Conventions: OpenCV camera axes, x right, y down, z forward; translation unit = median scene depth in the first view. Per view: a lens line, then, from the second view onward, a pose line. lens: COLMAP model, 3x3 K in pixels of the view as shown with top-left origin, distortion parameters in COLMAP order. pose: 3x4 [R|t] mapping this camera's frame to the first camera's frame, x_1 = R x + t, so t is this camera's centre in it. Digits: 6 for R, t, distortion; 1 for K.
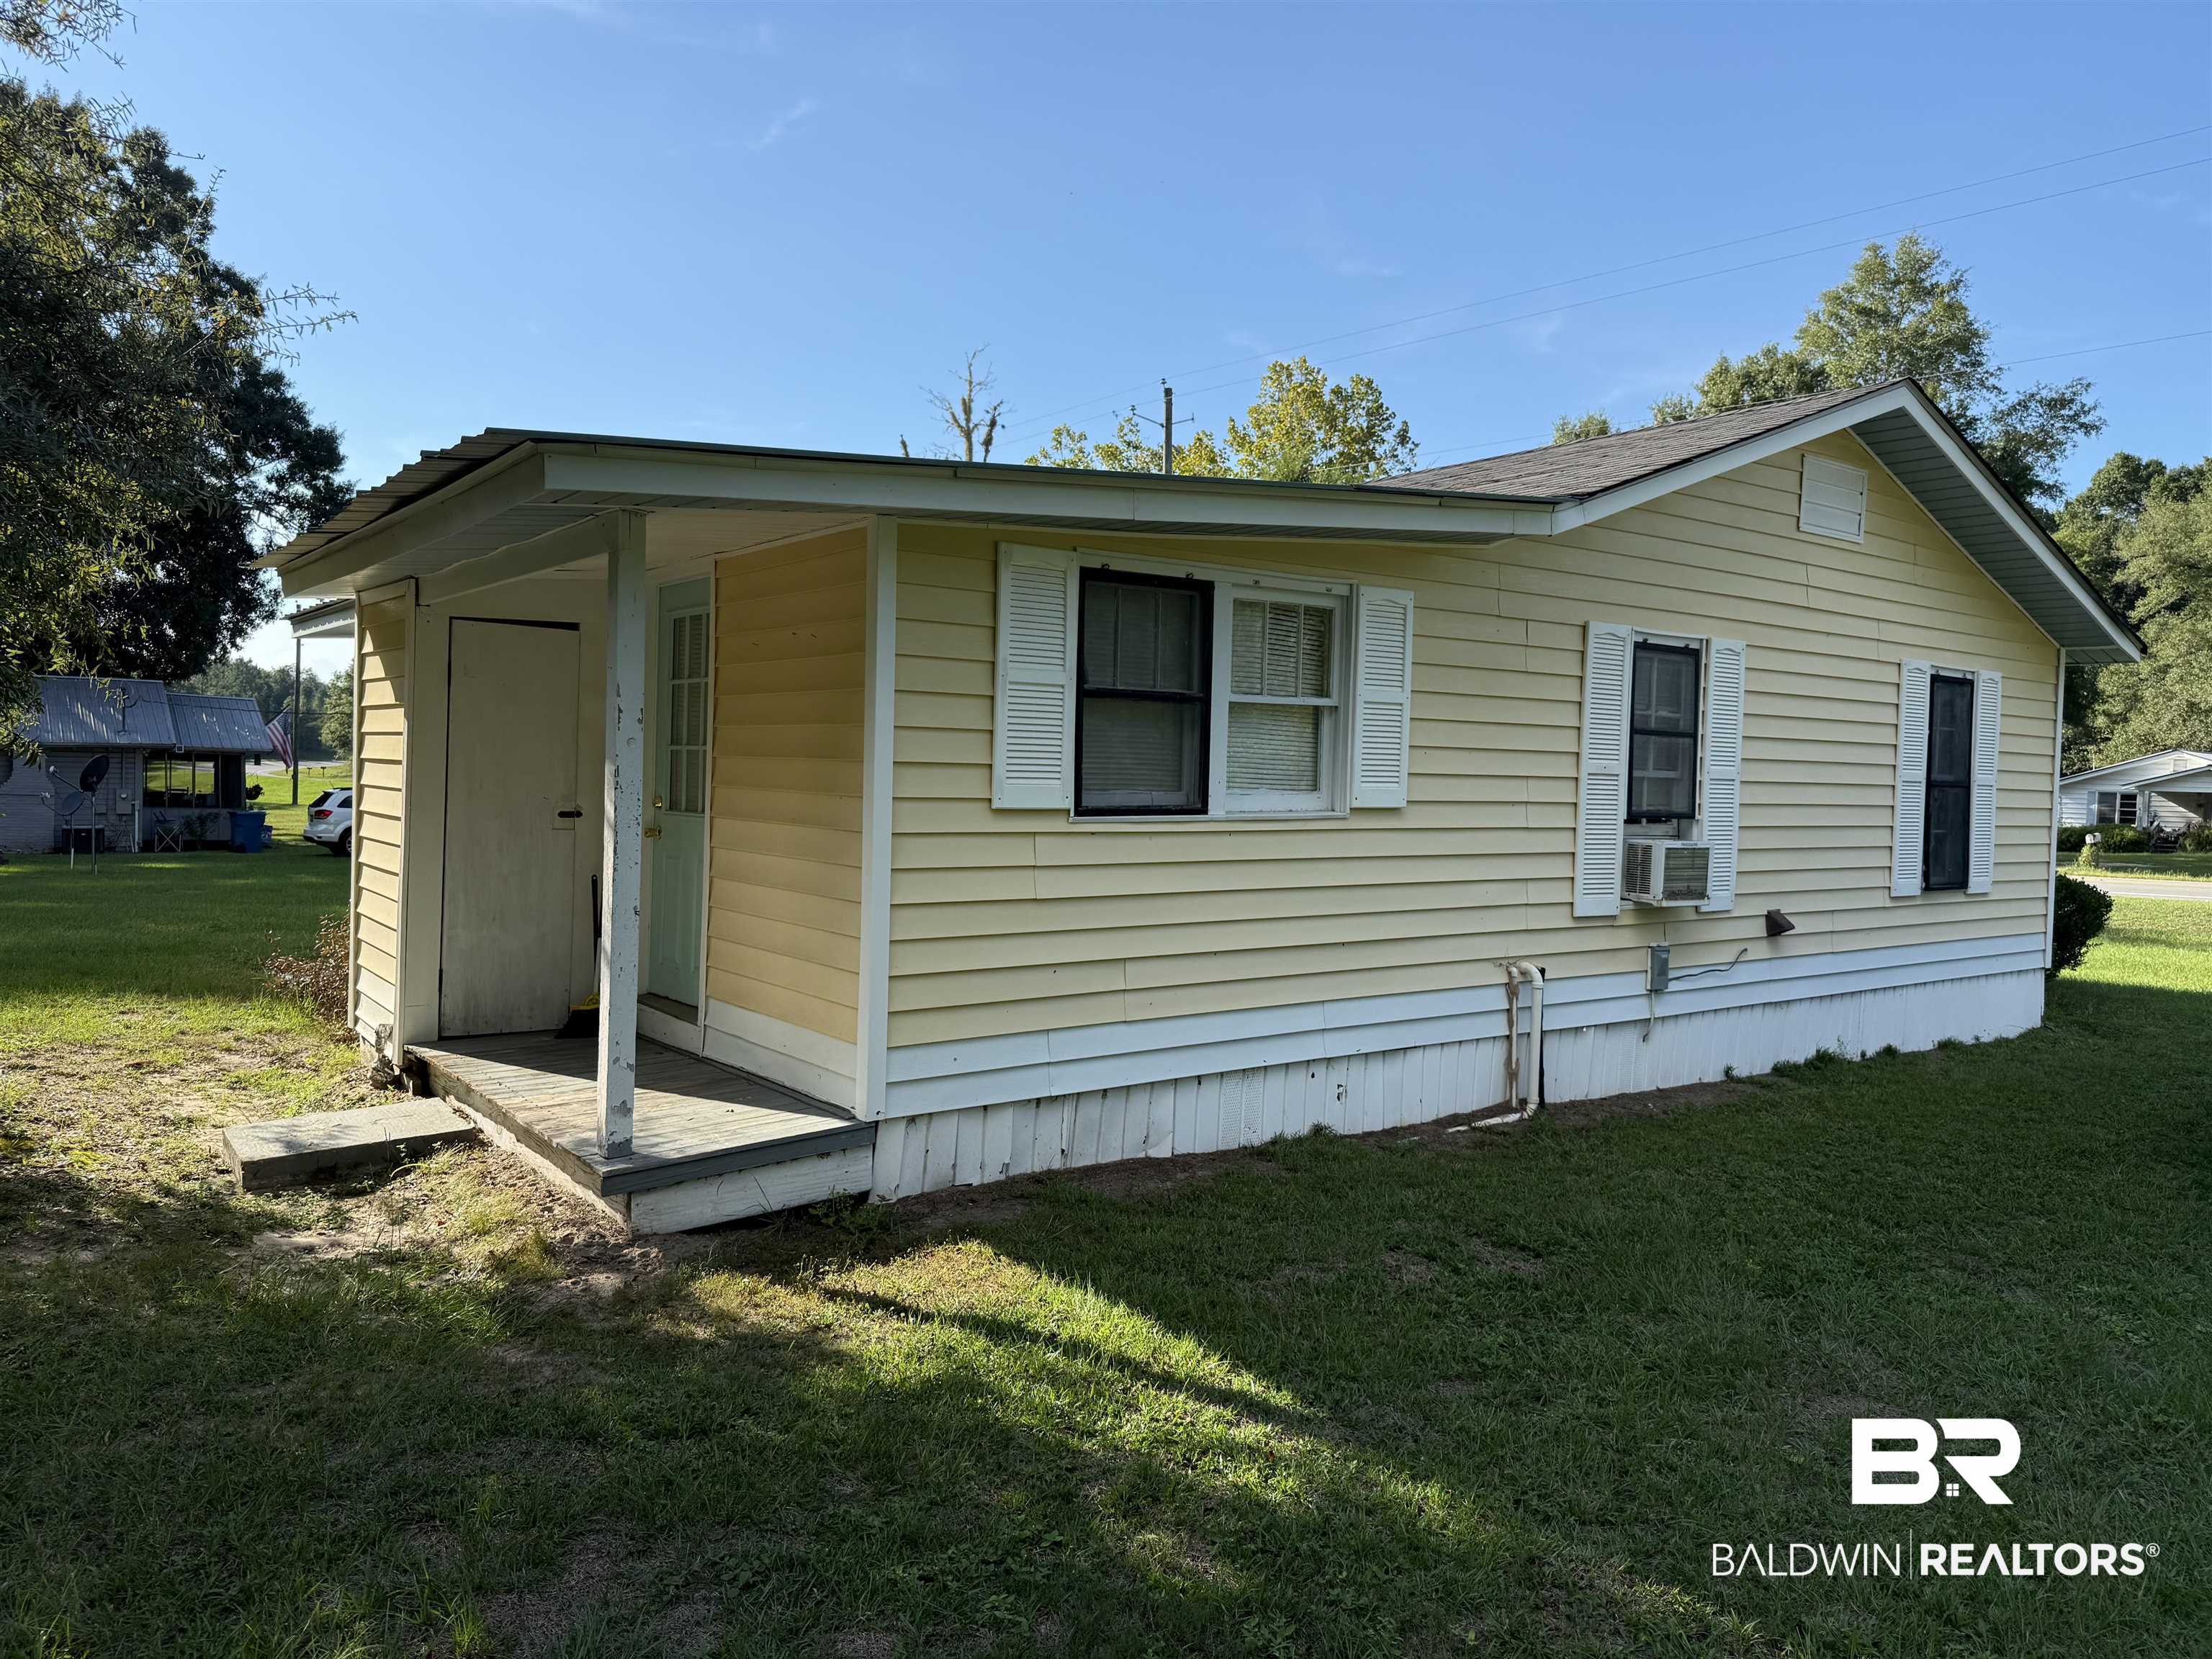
lens RADIAL K [[1559.8, 0, 1112.0], [0, 1559.8, 822.9], [0, 0, 1]] dist [0.022901, -0.024424]
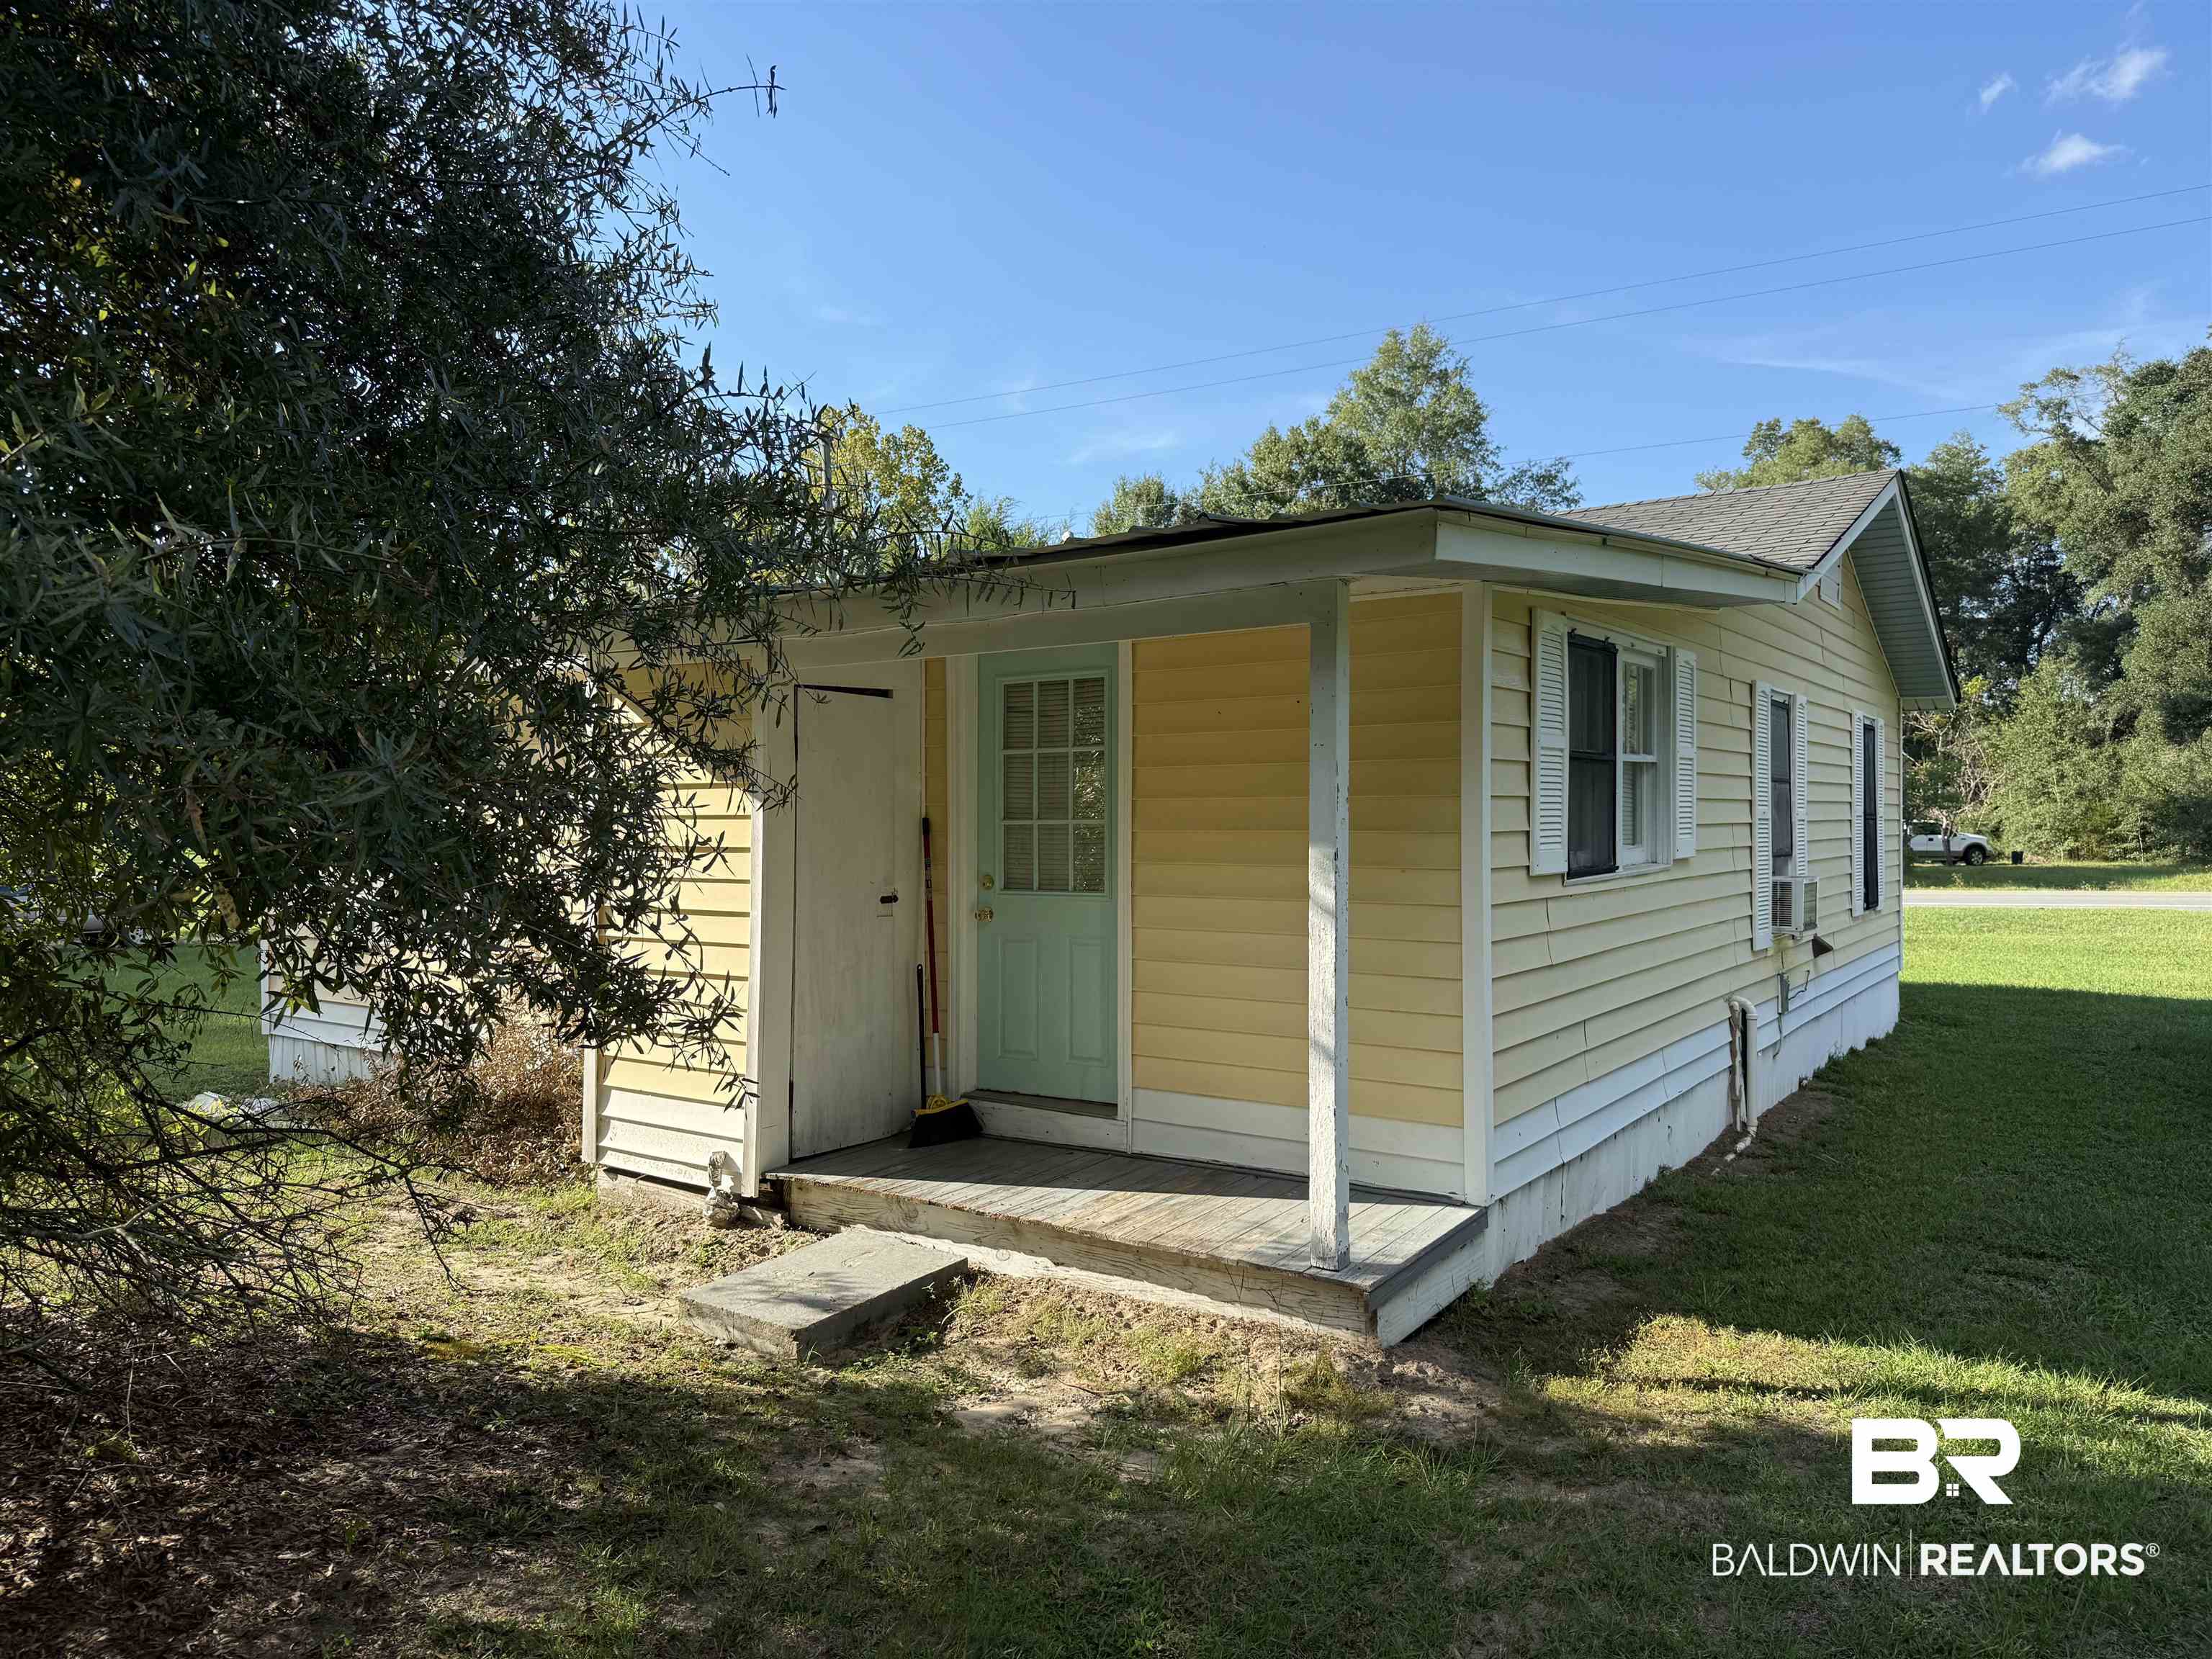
lens RADIAL K [[1559.8, 0, 1109.5], [0, 1559.8, 834.4], [0, 0, 1]] dist [0.022901, -0.024424]
pose [[0.952143, -0.033765, 0.303782, -0.497410], [0.040476, 0.999055, -0.015821, -0.023935], [-0.302961, 0.027359, 0.952610, 0.106444]]
